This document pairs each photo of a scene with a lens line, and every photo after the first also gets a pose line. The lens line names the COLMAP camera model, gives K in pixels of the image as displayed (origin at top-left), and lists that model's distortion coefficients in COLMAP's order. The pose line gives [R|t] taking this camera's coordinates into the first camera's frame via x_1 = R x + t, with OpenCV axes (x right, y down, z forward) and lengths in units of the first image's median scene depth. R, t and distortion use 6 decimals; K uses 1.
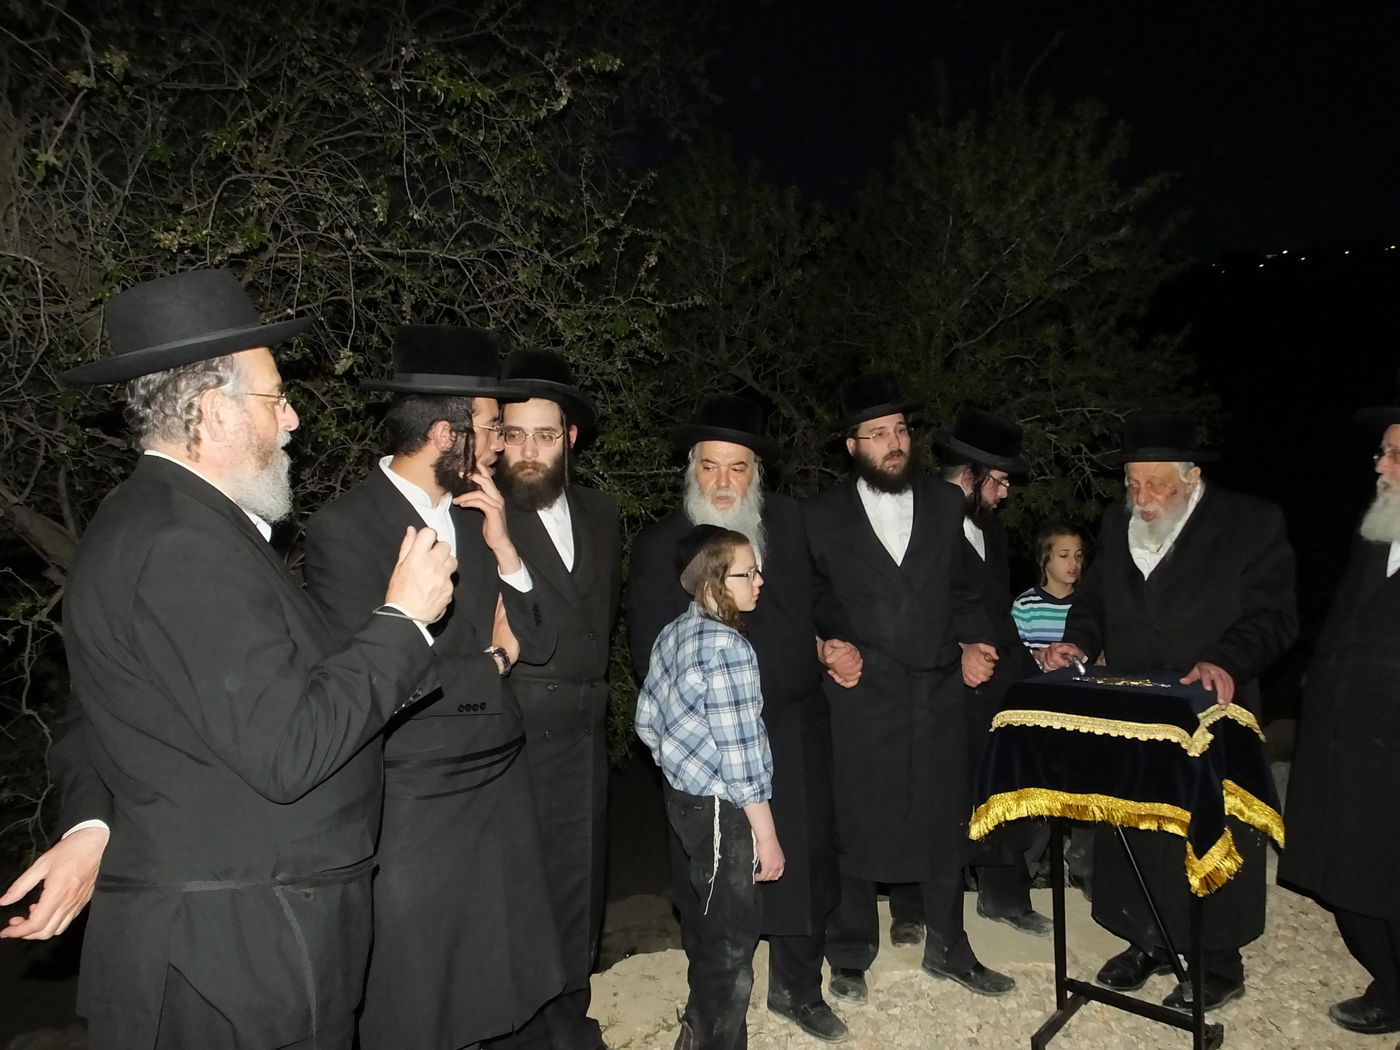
lens RADIAL K [[1005.7, 0, 708.8], [0, 1005.7, 522.7], [0, 0, 1]] dist [-0.078726, 0.058894]
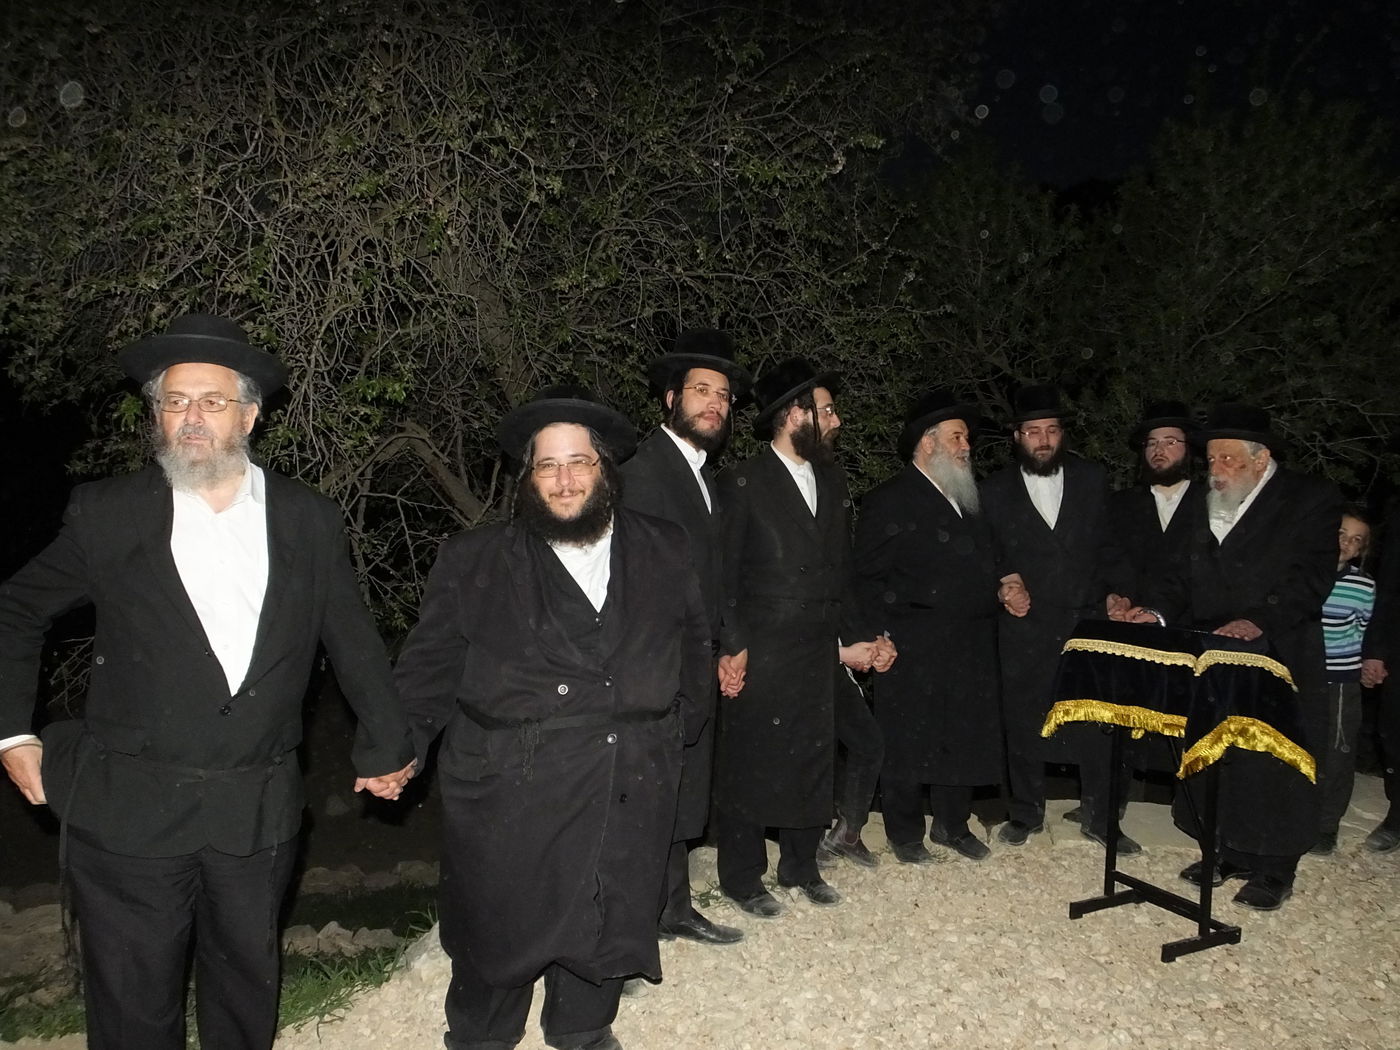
lens RADIAL K [[1005.7, 0, 708.8], [0, 1005.7, 522.7], [0, 0, 1]] dist [-0.078726, 0.058894]
pose [[0.964247, 0.037531, -0.262336, 0.034619], [-0.030898, 0.999091, 0.029366, 0.007986], [0.263199, -0.020210, 0.964530, -0.226721]]
